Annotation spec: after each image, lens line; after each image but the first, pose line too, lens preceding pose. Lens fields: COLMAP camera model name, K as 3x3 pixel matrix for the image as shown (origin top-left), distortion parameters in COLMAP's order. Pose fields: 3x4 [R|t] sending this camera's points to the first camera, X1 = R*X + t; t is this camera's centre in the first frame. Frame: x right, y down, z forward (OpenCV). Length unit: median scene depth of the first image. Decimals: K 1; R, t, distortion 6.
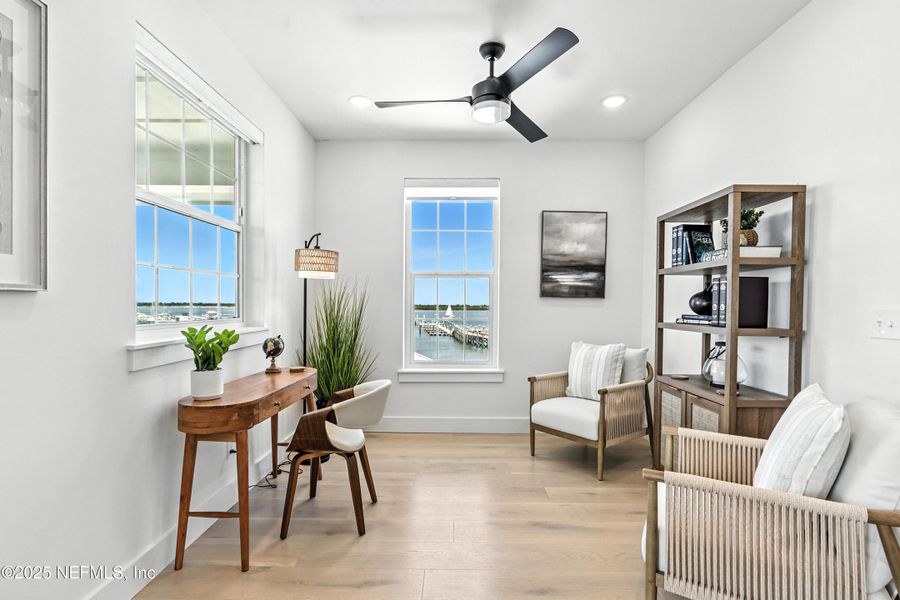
lens RADIAL K [[411.9, 0, 449.8], [0, 411.9, 302.5], [0, 0, 1]] dist [-0.000007, 0.000369]
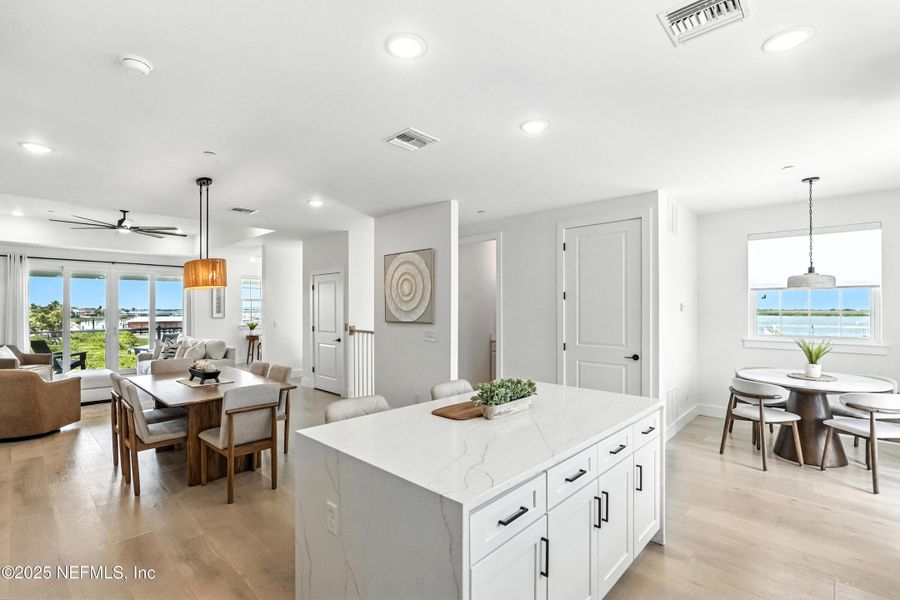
lens RADIAL K [[411.9, 0, 446.4], [0, 411.9, 304.8], [0, 0, 1]] dist [-0.000007, 0.000369]
pose [[0.730735, -0.006056, -0.682635, 5.655093], [0.003390, 0.999981, -0.005243, -0.164925], [0.682653, 0.001517, 0.730741, -1.435606]]
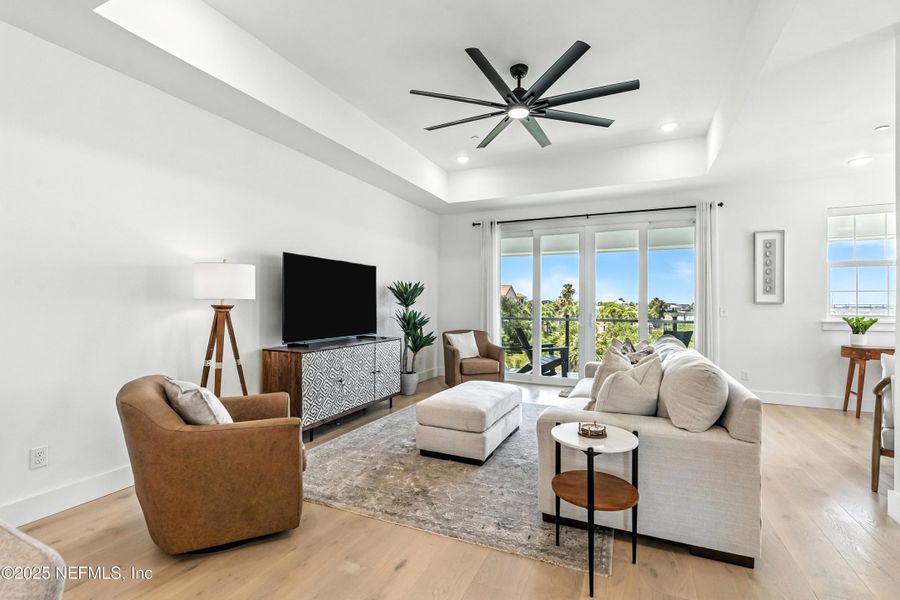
lens RADIAL K [[411.9, 0, 445.5], [0, 411.9, 302.9], [0, 0, 1]] dist [-0.000007, 0.000369]
pose [[-0.405872, -0.002702, -0.913926, 2.720330], [-0.002278, 0.999996, -0.001944, -0.012425], [0.913927, 0.001293, -0.405877, -0.231967]]
